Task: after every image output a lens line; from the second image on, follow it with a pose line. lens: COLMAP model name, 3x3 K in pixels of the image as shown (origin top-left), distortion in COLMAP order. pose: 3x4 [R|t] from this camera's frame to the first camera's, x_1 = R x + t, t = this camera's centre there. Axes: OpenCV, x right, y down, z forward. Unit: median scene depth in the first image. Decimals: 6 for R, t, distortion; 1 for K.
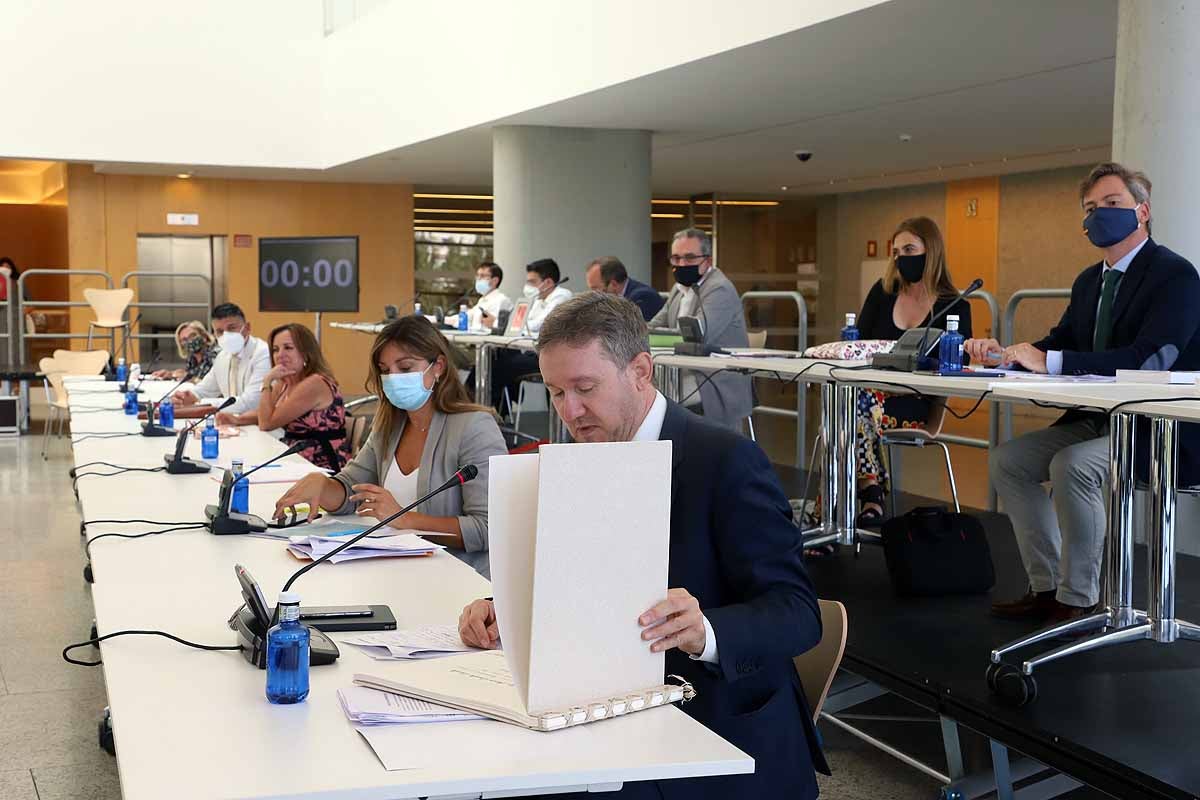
lens RADIAL K [[1687.5, 0, 598.2], [0, 1687.5, 405.7], [0, 0, 1]] dist [0.197290, 0.000000]
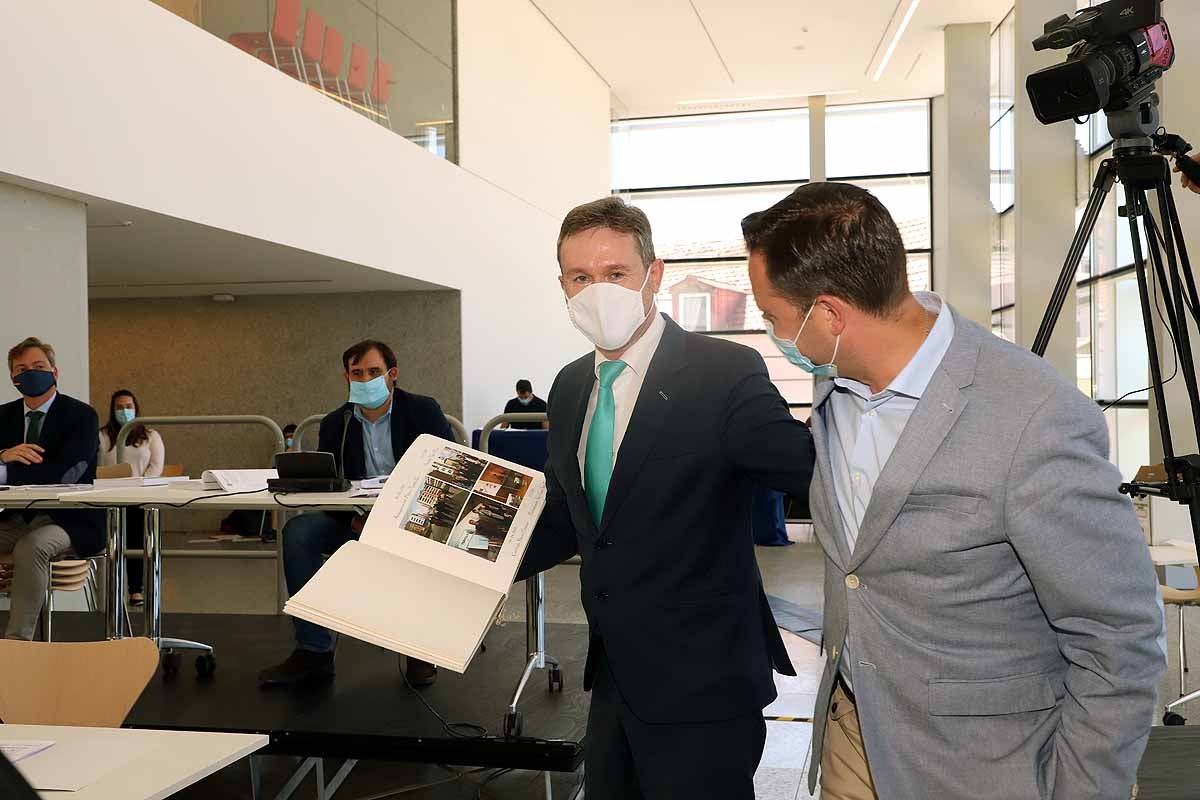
lens RADIAL K [[1194.8, 0, 615.8], [0, 1194.8, 393.2], [0, 0, 1]] dist [0.041647, 0.000000]
pose [[0.517767, 0.000827, 0.855521, -0.322754], [0.067547, 0.996838, -0.041843, -0.019294], [-0.852851, 0.079453, 0.516074, 0.062056]]
